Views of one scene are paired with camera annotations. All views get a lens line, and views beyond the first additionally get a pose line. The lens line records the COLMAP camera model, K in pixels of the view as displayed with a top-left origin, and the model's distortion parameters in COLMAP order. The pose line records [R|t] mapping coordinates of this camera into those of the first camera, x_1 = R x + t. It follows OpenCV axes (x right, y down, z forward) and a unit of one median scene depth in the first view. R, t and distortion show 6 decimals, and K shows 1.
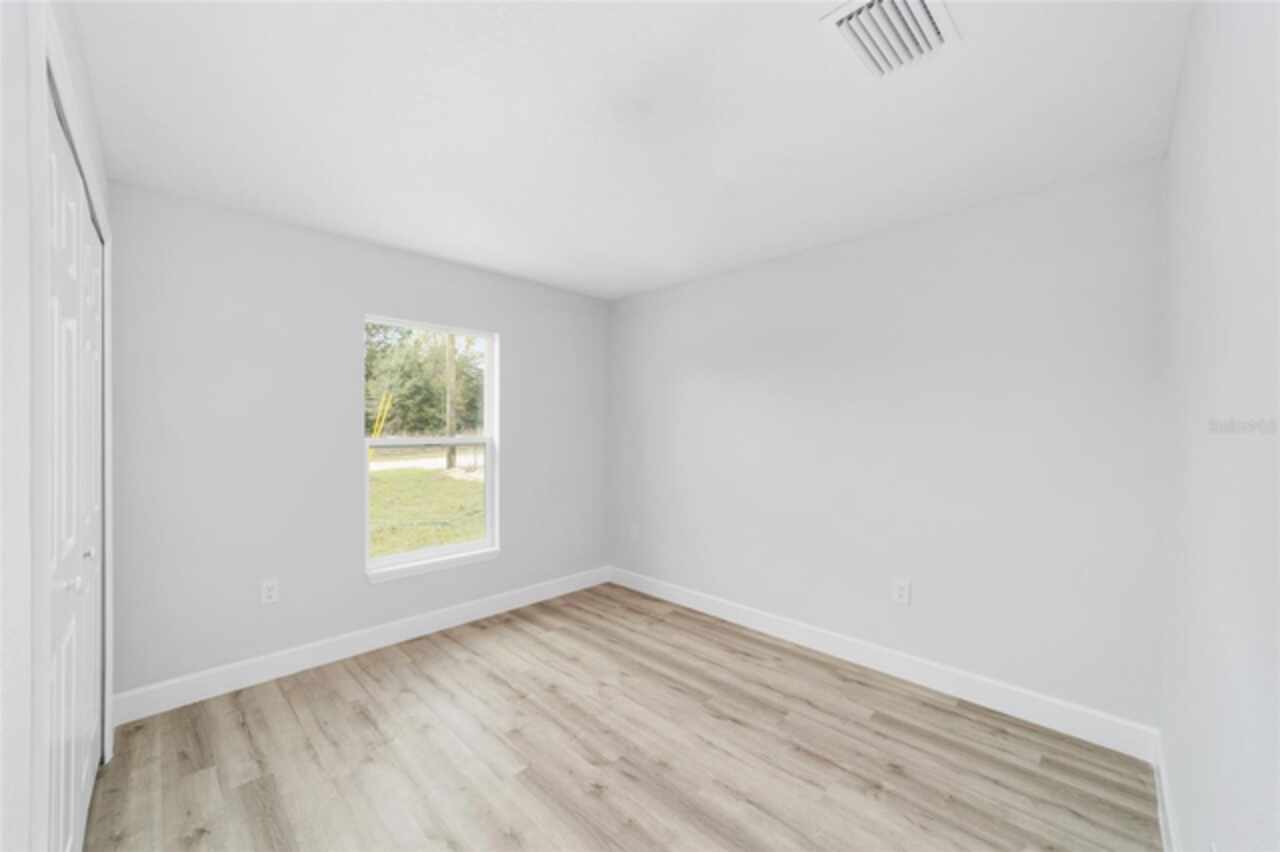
lens RADIAL K [[494.9, 0, 640.0], [0, 494.9, 426.0], [0, 0, 1]] dist [-0.000293, 0.000042]
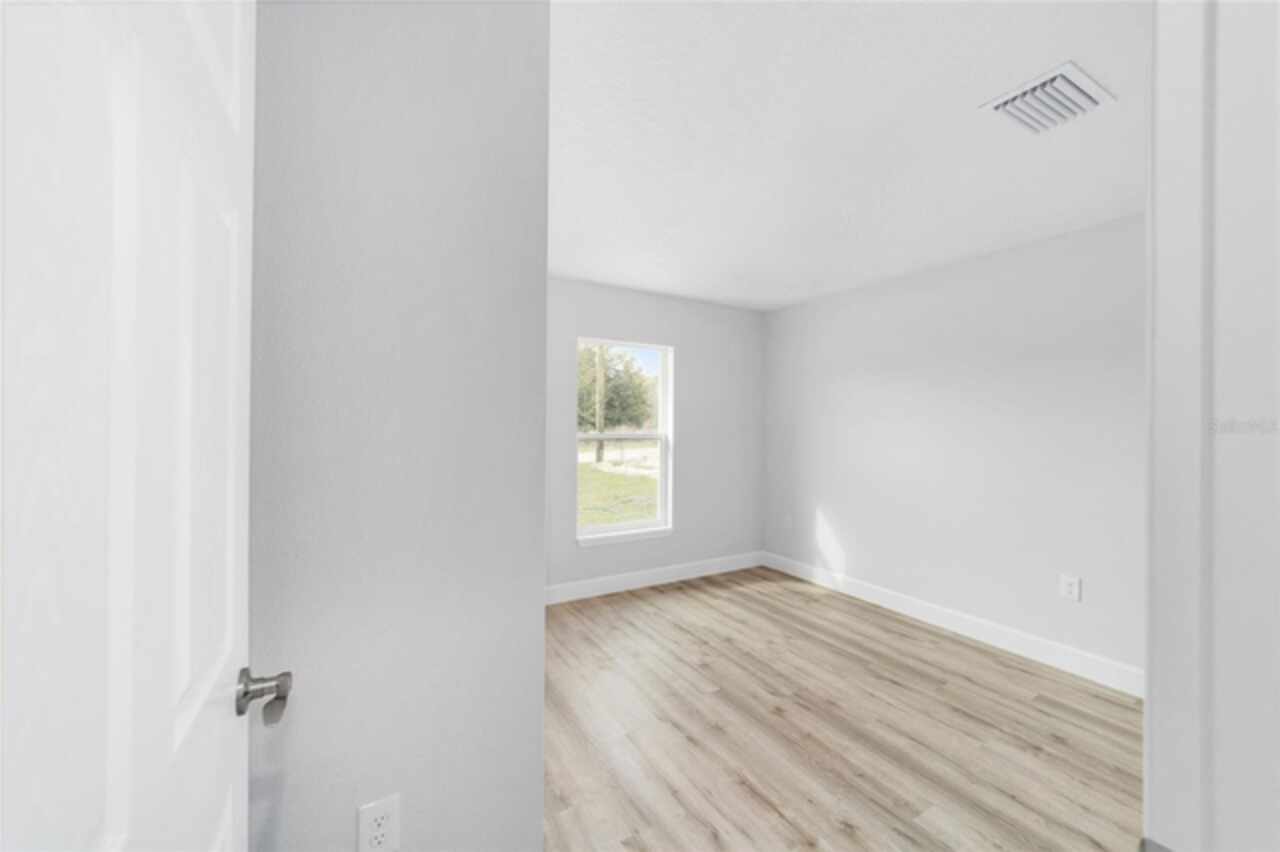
lens RADIAL K [[497.4, 0, 635.8], [0, 497.4, 422.4], [0, 0, 1]] dist [0.001238, 0.000755]
pose [[0.966029, 0.003132, -0.258415, -0.082055], [-0.003887, 0.999990, -0.002413, -0.002570], [0.258405, 0.003335, 0.966031, -0.245441]]
